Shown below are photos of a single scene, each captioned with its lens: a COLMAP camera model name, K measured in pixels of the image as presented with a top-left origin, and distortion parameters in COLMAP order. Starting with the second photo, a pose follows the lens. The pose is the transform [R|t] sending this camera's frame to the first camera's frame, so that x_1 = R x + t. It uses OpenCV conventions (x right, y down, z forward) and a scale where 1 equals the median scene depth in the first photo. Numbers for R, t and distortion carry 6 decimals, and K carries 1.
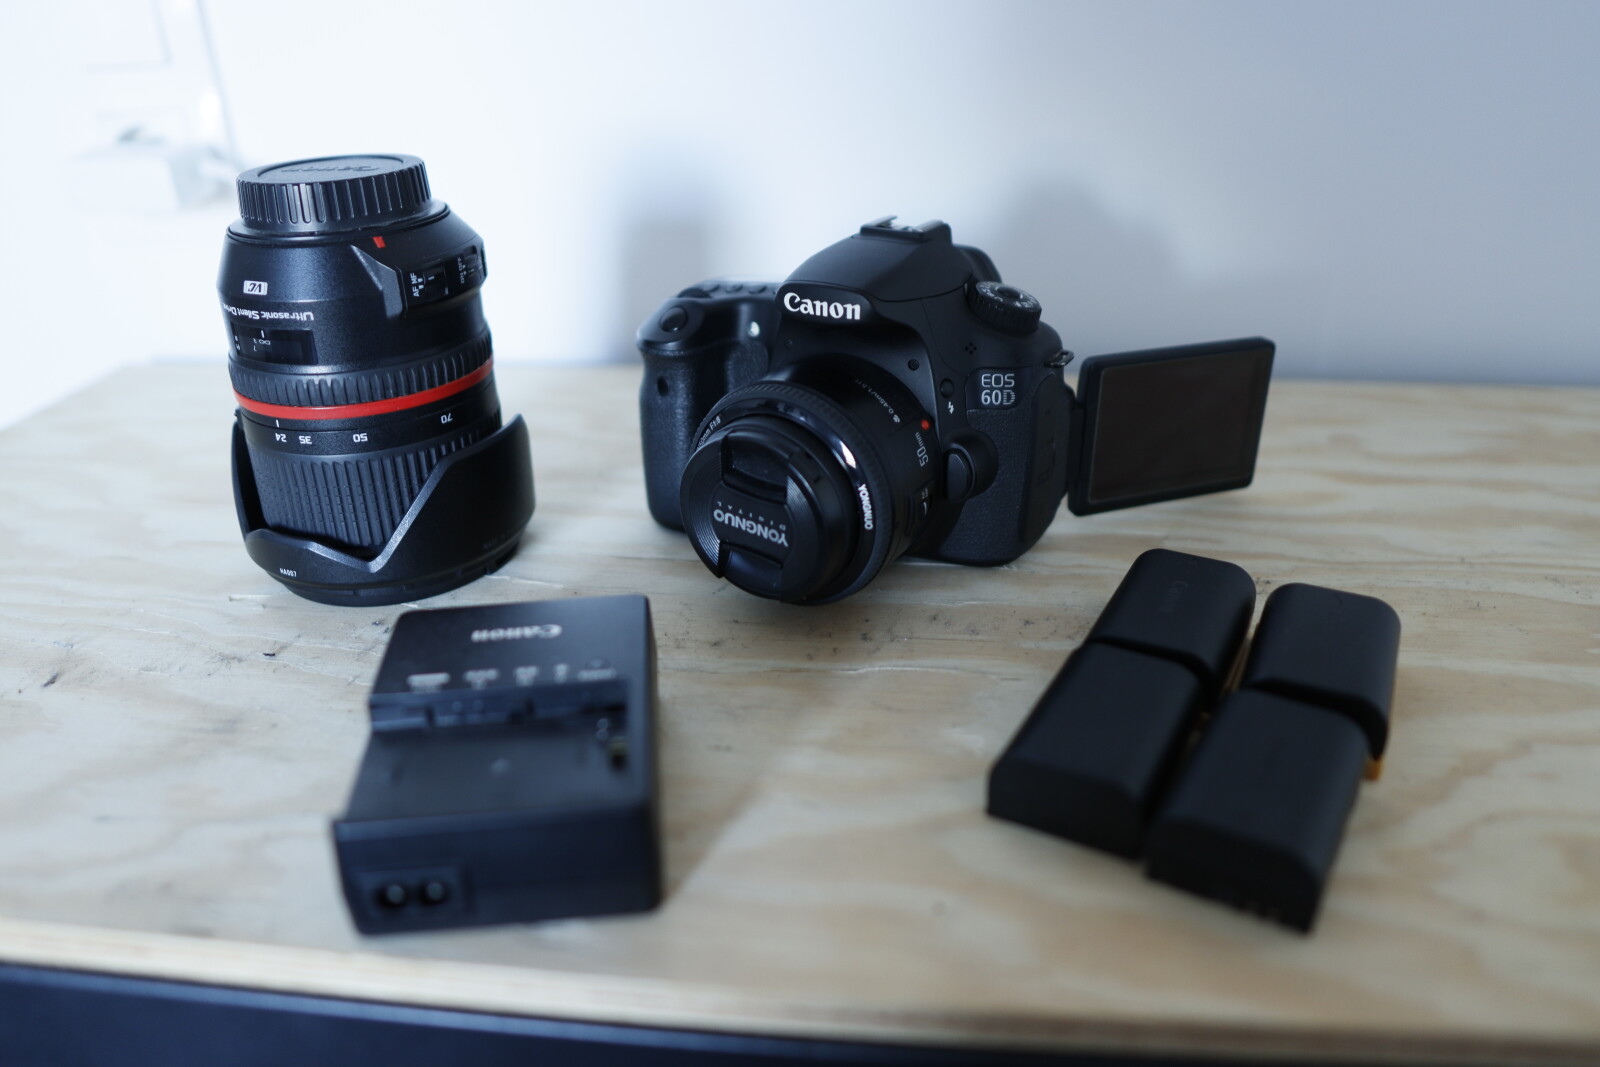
lens RADIAL K [[1222.0, 0, 800.0], [0, 1222.0, 533.5], [0, 0, 1]] dist [-0.075370, 0.010391]
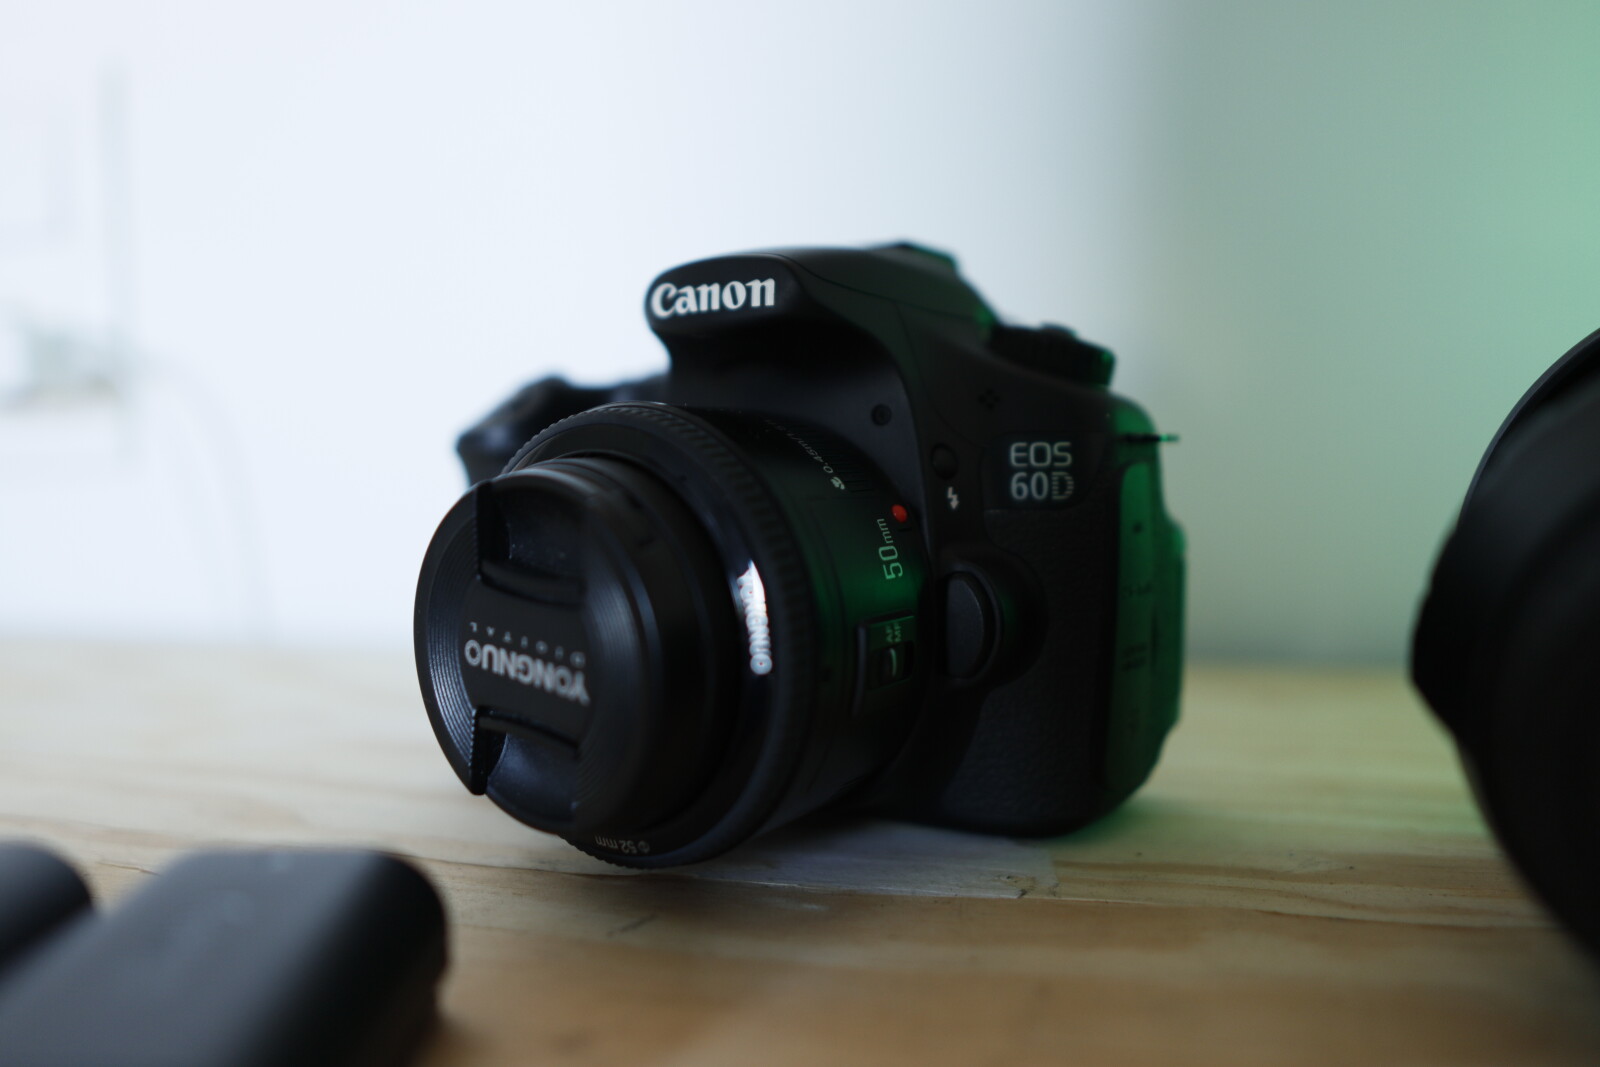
lens RADIAL K [[1222.0, 0, 800.0], [0, 1222.0, 533.5], [0, 0, 1]] dist [-0.075370, 0.010391]
pose [[0.996885, 0.022271, -0.075659, 0.102466], [-0.048301, 0.930757, -0.362433, 0.112516], [0.062348, 0.364959, 0.928934, 0.529876]]
